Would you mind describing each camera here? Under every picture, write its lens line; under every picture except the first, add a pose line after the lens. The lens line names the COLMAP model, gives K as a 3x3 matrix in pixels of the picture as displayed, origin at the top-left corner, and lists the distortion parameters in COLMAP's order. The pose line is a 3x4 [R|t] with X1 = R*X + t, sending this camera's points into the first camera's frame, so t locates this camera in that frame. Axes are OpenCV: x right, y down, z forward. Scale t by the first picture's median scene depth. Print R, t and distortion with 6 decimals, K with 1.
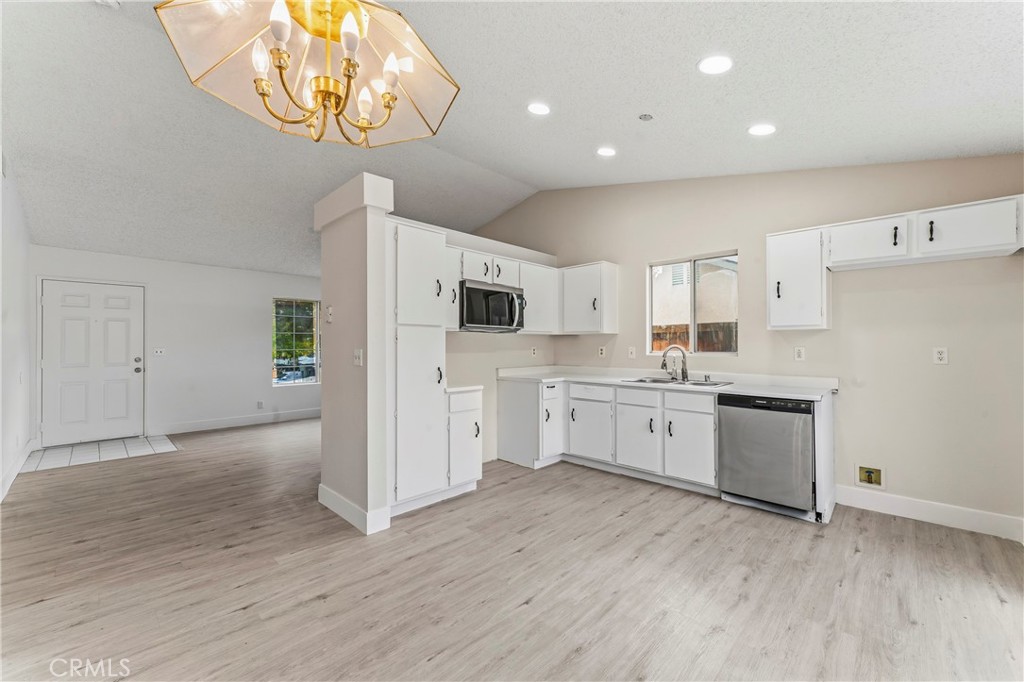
lens RADIAL K [[405.2, 0, 509.9], [0, 405.2, 341.0], [0, 0, 1]] dist [-0.000519, 0.000279]
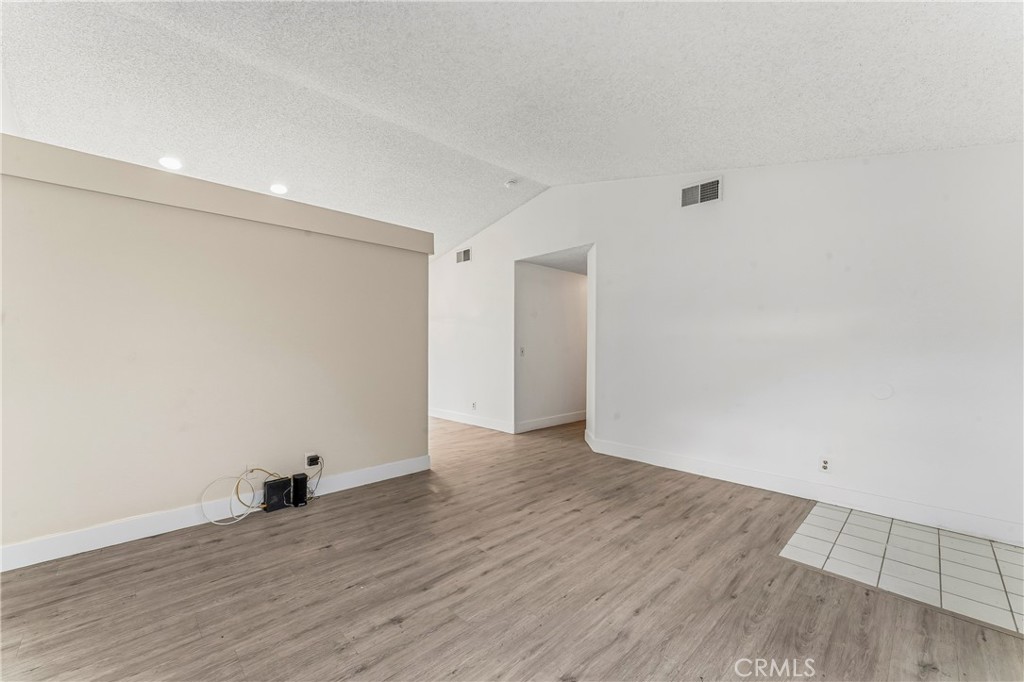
lens RADIAL K [[405.2, 0, 508.4], [0, 405.2, 345.6], [0, 0, 1]] dist [-0.000519, 0.000279]
pose [[-0.999458, 0.002526, 0.032831, -0.449330], [0.001889, 0.999810, -0.019415, 0.017385], [-0.032874, -0.019342, -0.999272, 1.352186]]
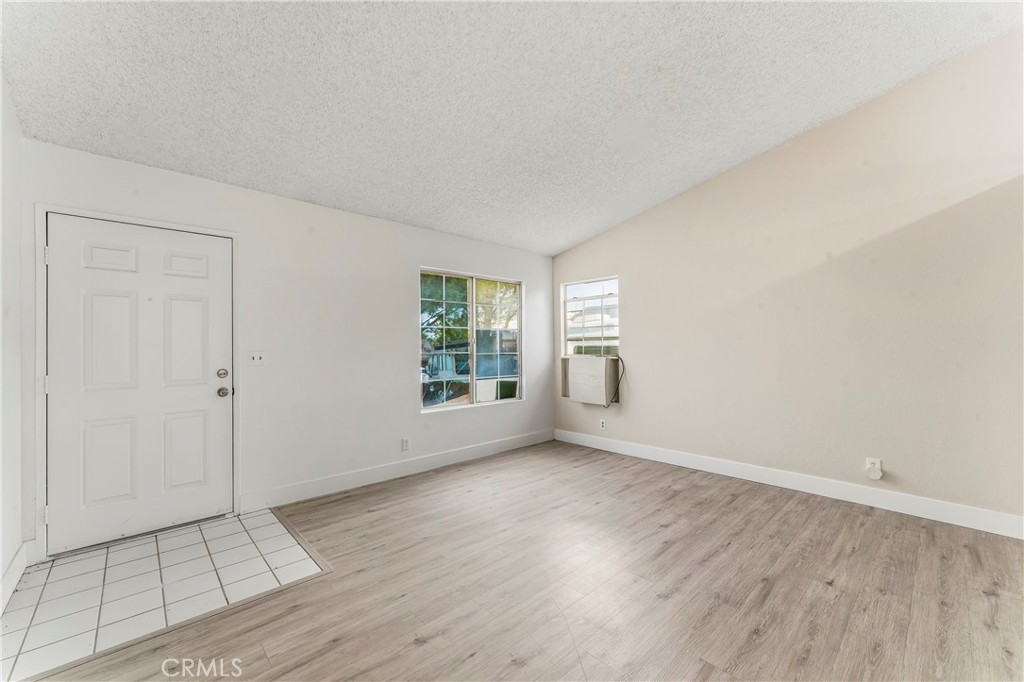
lens RADIAL K [[405.2, 0, 511.3], [0, 405.2, 342.7], [0, 0, 1]] dist [-0.000519, 0.000279]
pose [[0.998926, 0.000500, -0.046337, -0.516830], [-0.000285, 0.999989, 0.004654, 0.003117], [0.046339, -0.004635, 0.998915, 0.485829]]
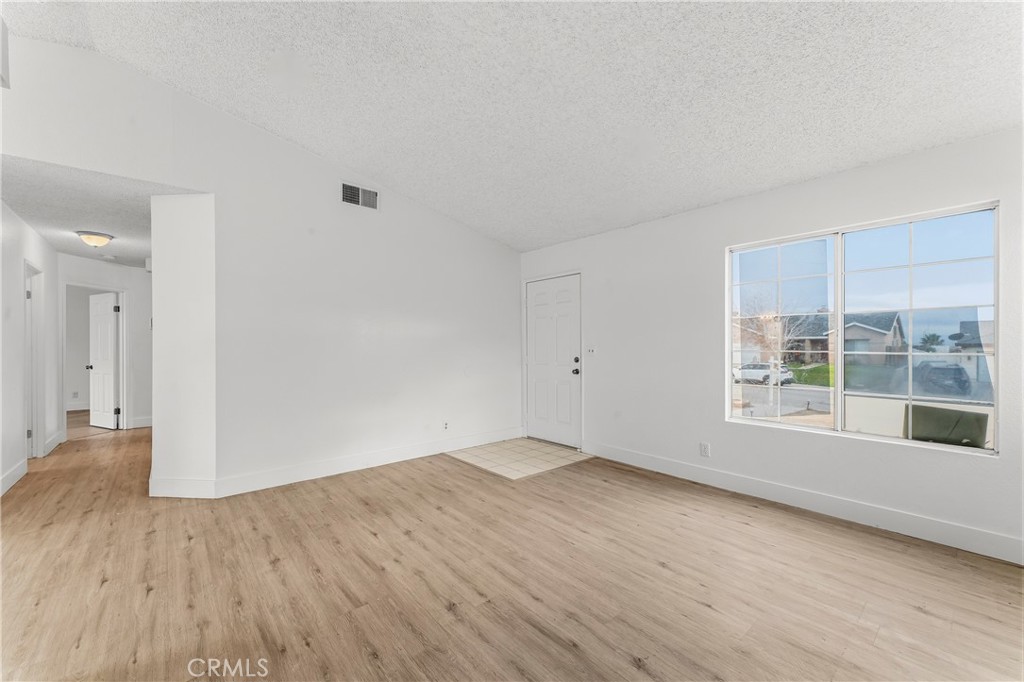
lens RADIAL K [[405.2, 0, 505.9], [0, 405.2, 344.4], [0, 0, 1]] dist [-0.000519, 0.000279]
pose [[-0.097236, 0.004327, -0.995252, -0.046708], [0.019332, 0.999810, 0.002458, 0.008846], [0.995074, -0.019001, -0.097301, 0.950157]]
